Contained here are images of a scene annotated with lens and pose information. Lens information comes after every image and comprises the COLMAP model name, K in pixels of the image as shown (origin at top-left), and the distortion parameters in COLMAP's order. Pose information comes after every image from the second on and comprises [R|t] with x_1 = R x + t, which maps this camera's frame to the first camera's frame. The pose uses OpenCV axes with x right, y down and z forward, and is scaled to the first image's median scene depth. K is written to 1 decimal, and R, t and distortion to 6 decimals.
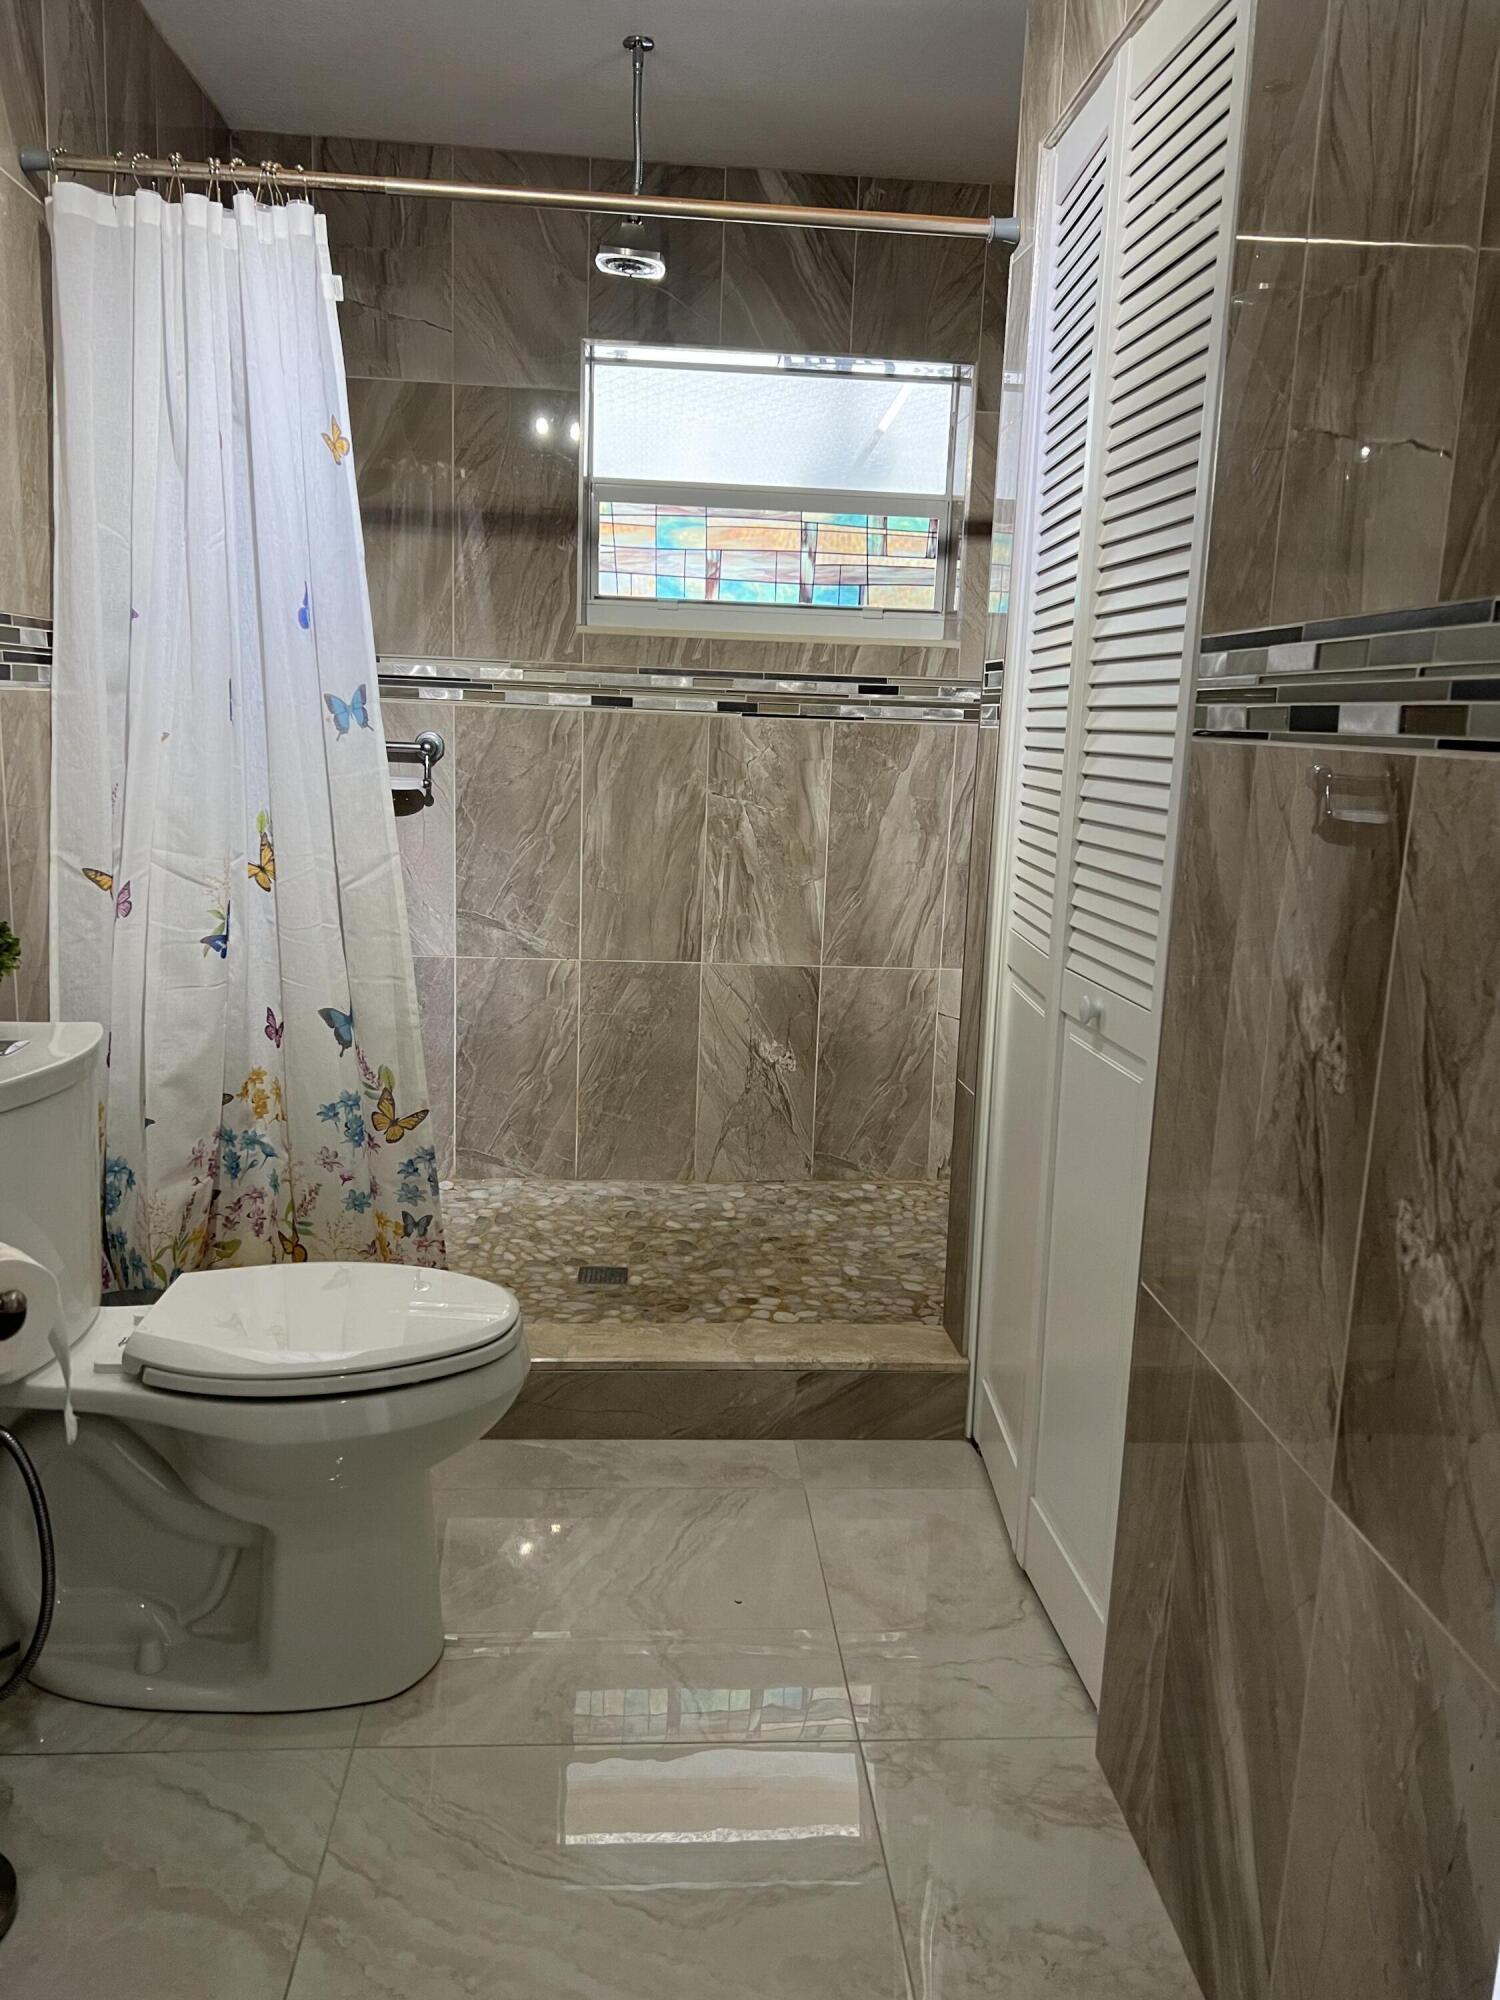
lens RADIAL K [[1513.6, 0, 753.1], [0, 1513.6, 1008.7], [0, 0, 1]] dist [0.041742, -0.052959]
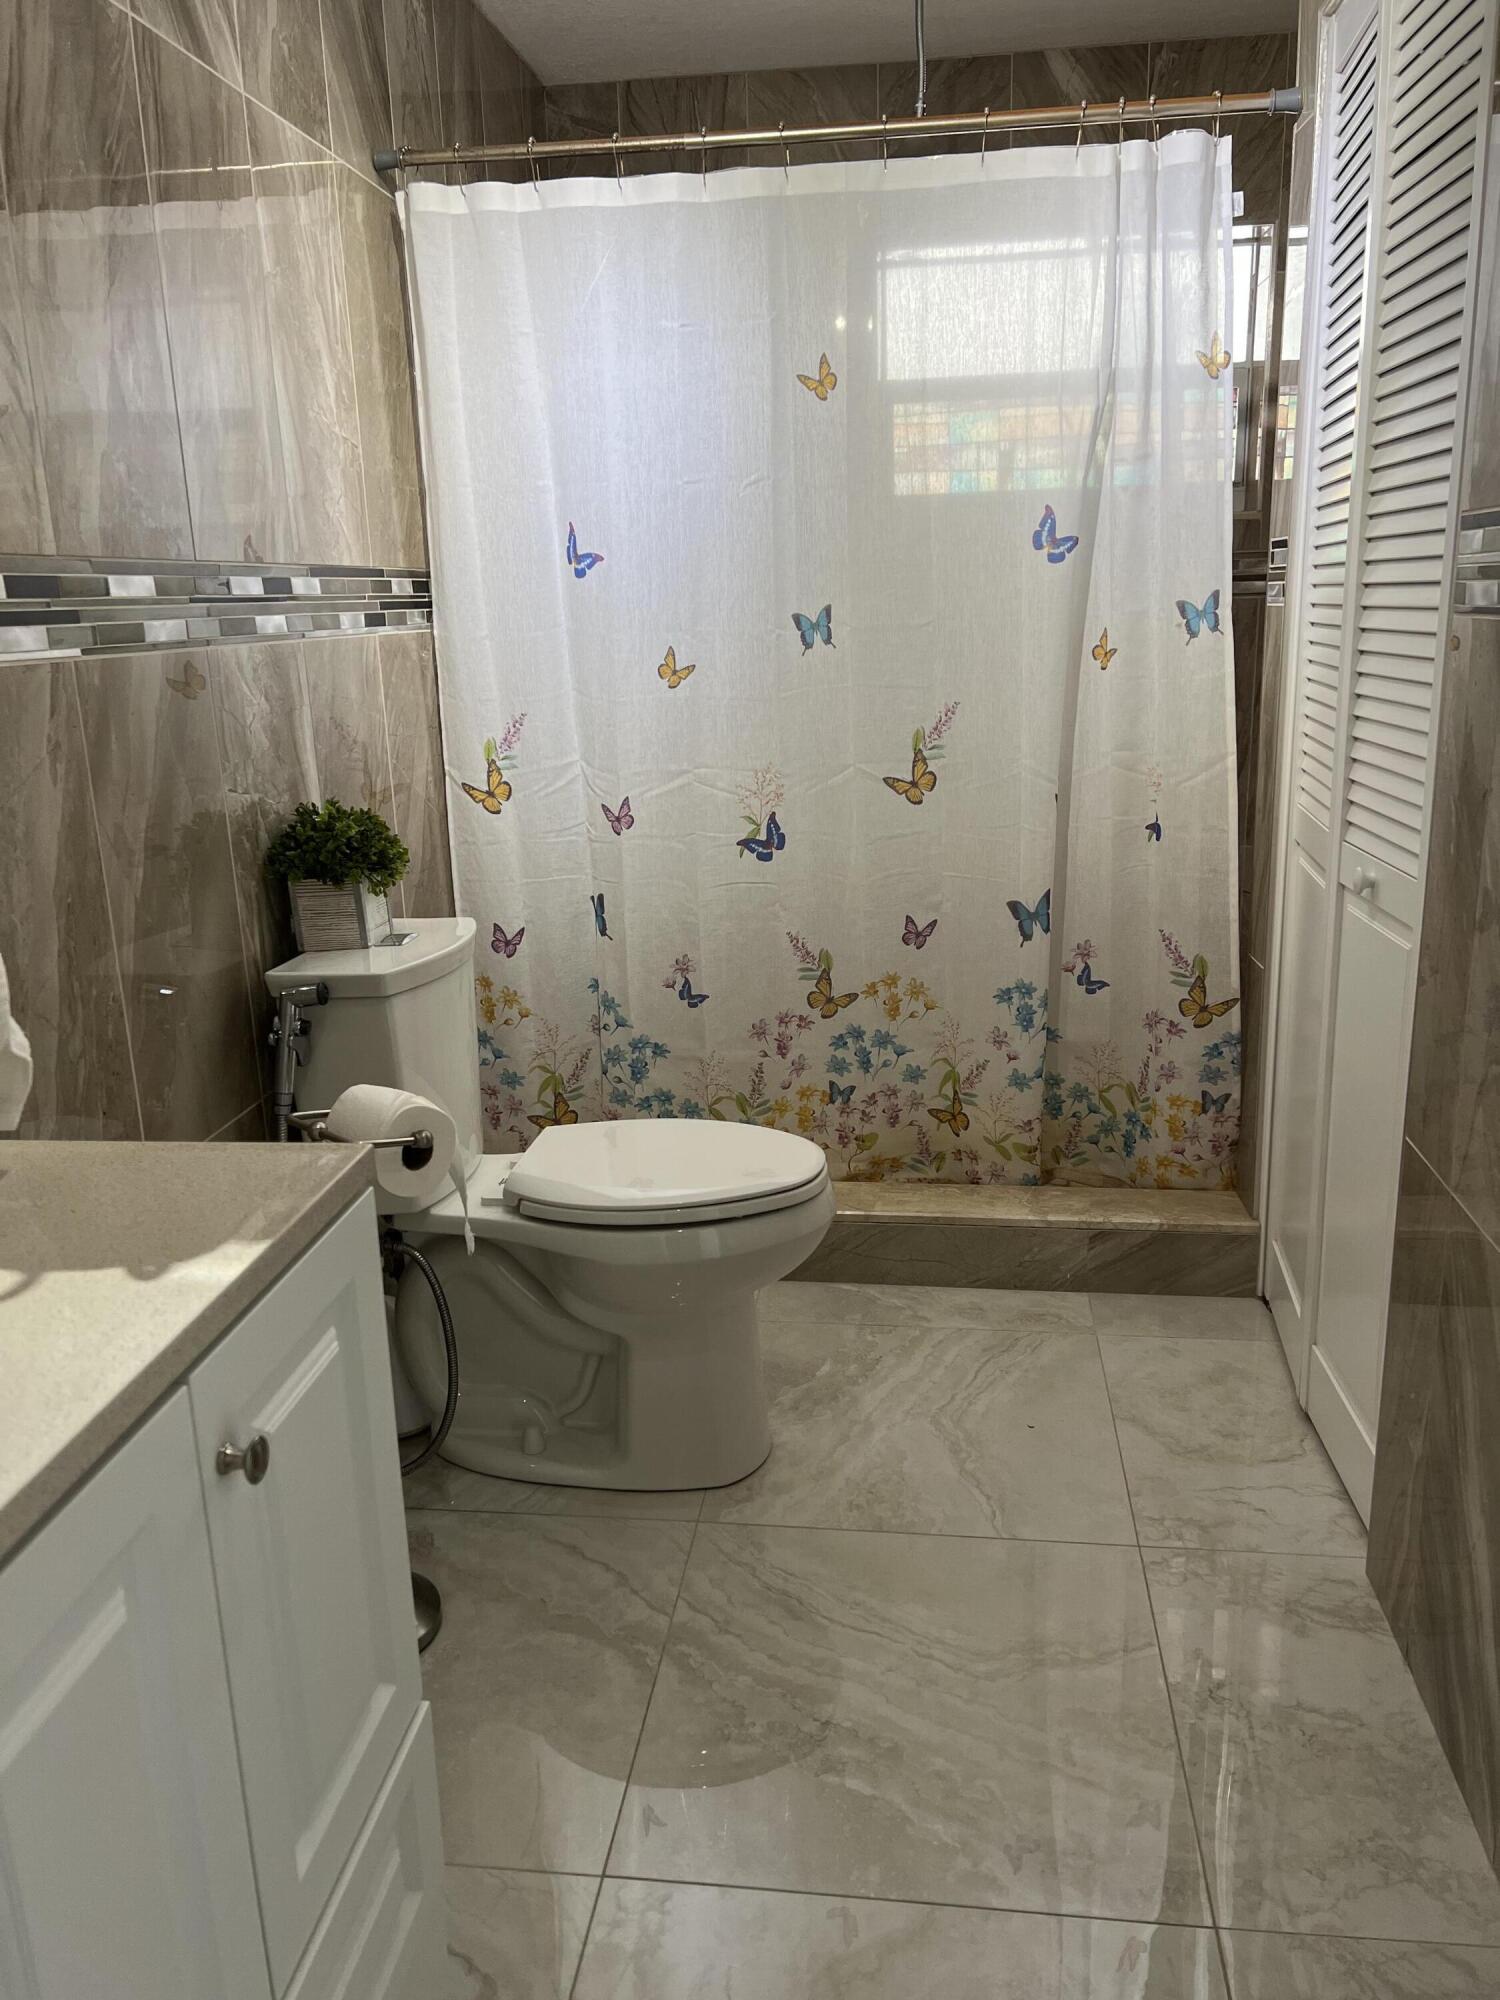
lens RADIAL K [[1513.6, 0, 743.2], [0, 1513.6, 1004.3], [0, 0, 1]] dist [0.041742, -0.052959]
pose [[0.976721, -0.012754, -0.214136, 0.016280], [0.027373, 0.997481, 0.065443, 0.003046], [0.212762, -0.069781, 0.974609, -0.061891]]
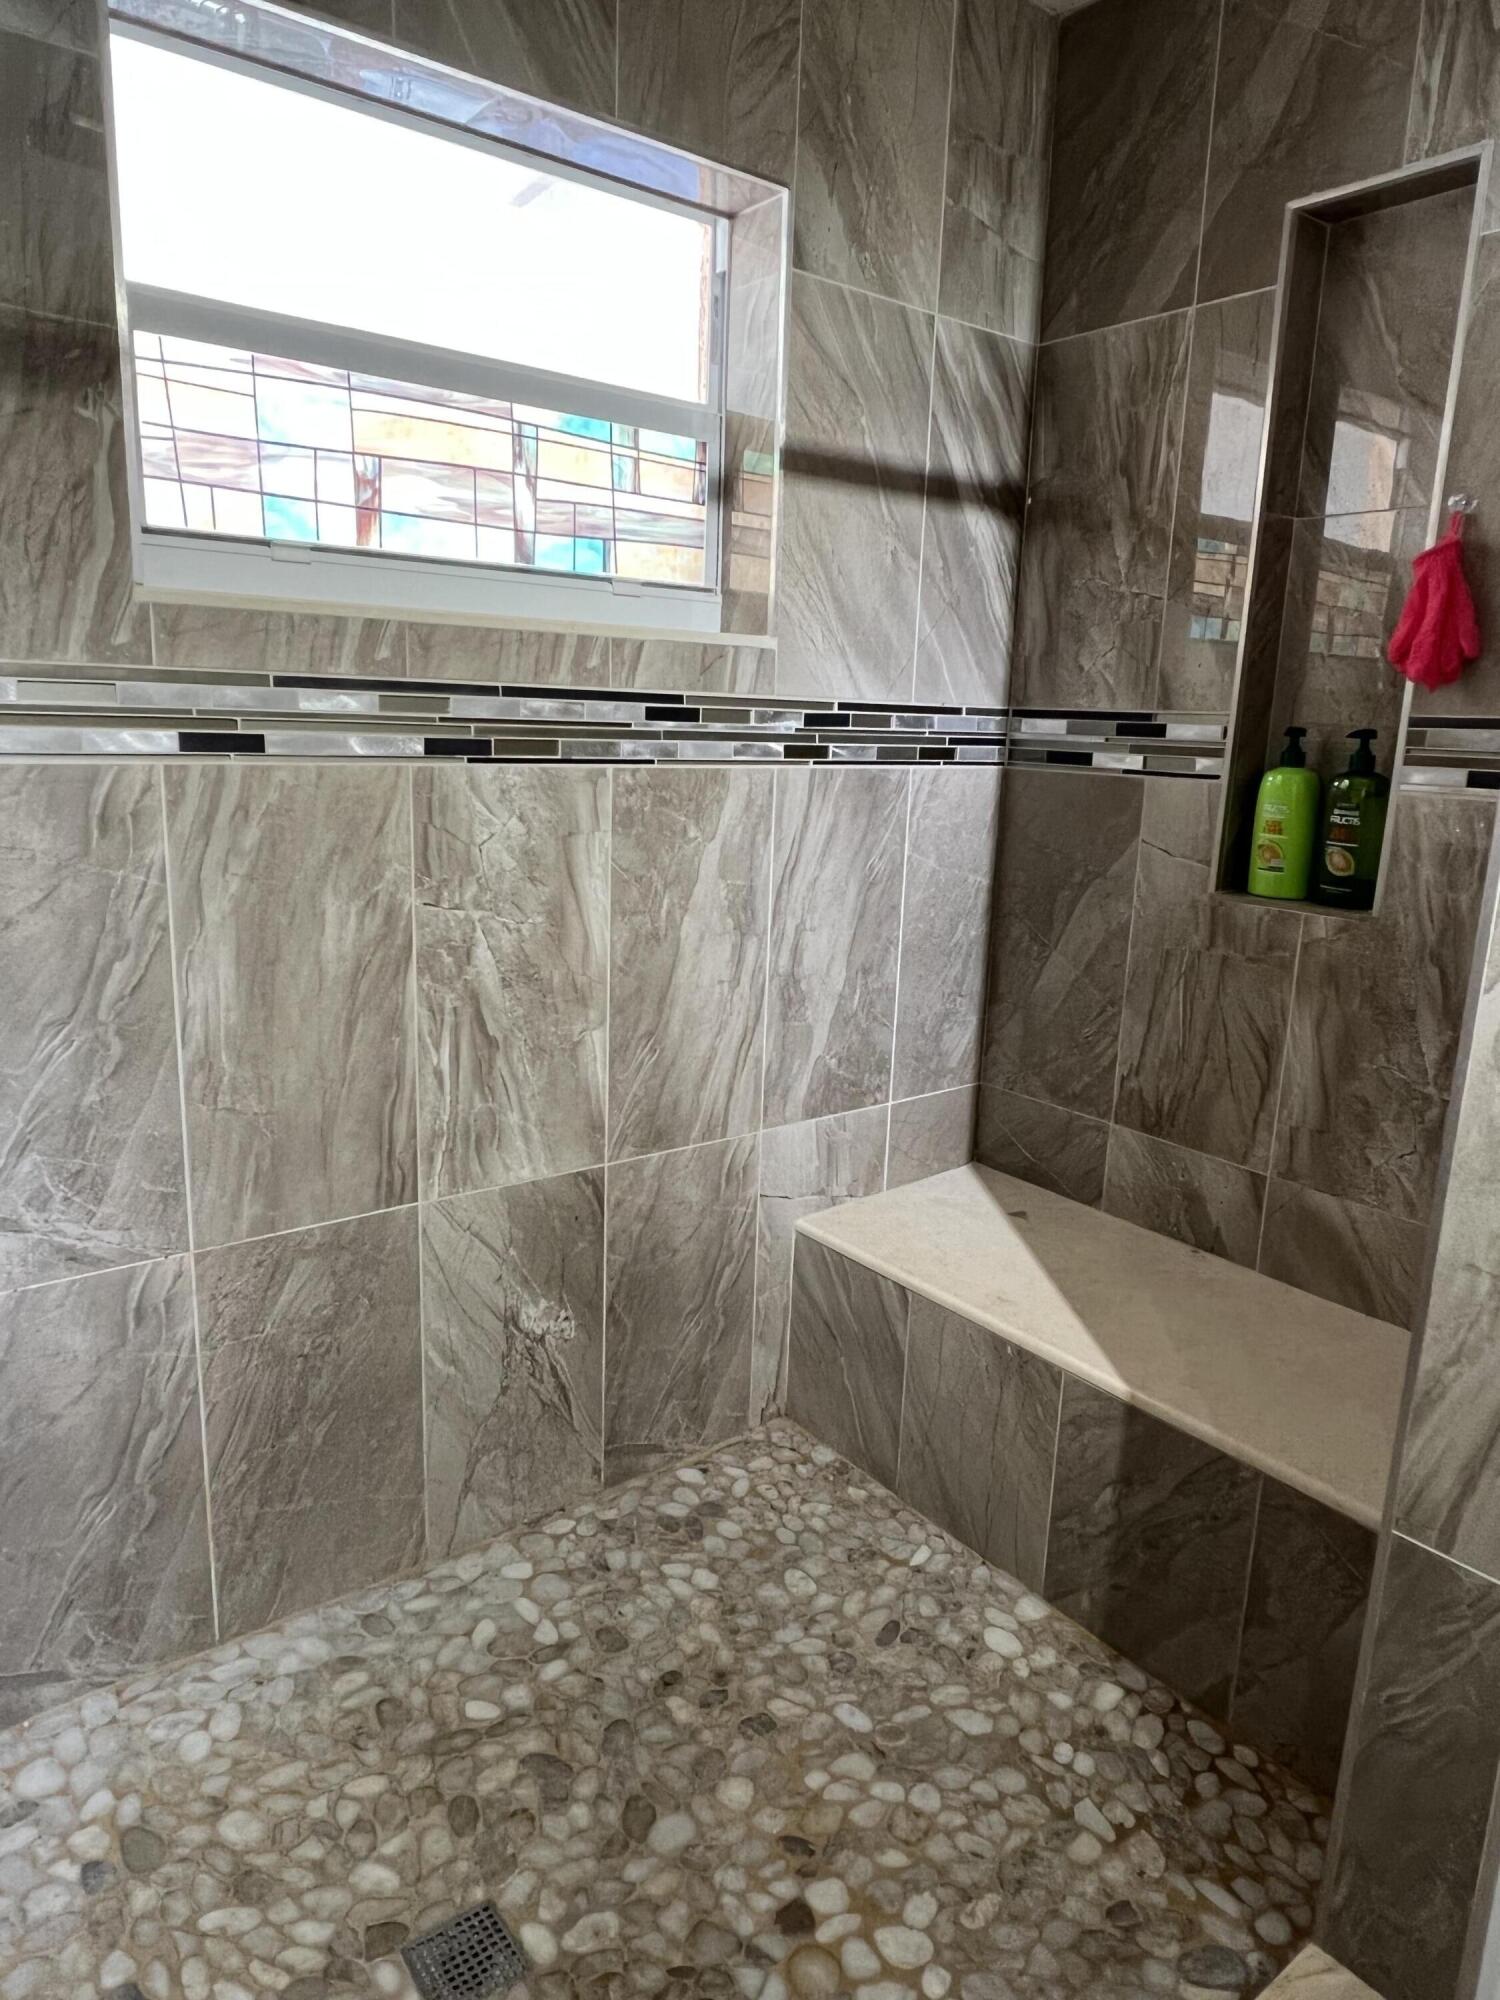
lens RADIAL K [[1287.2, 0, 753.6], [0, 1287.2, 994.4], [0, 0, 1]] dist [0.007501, -0.017908]
pose [[0.836430, -0.125553, 0.533500, -0.195680], [0.104321, 0.992083, 0.069919, -0.142216], [-0.538055, -0.002827, 0.842905, 0.592126]]
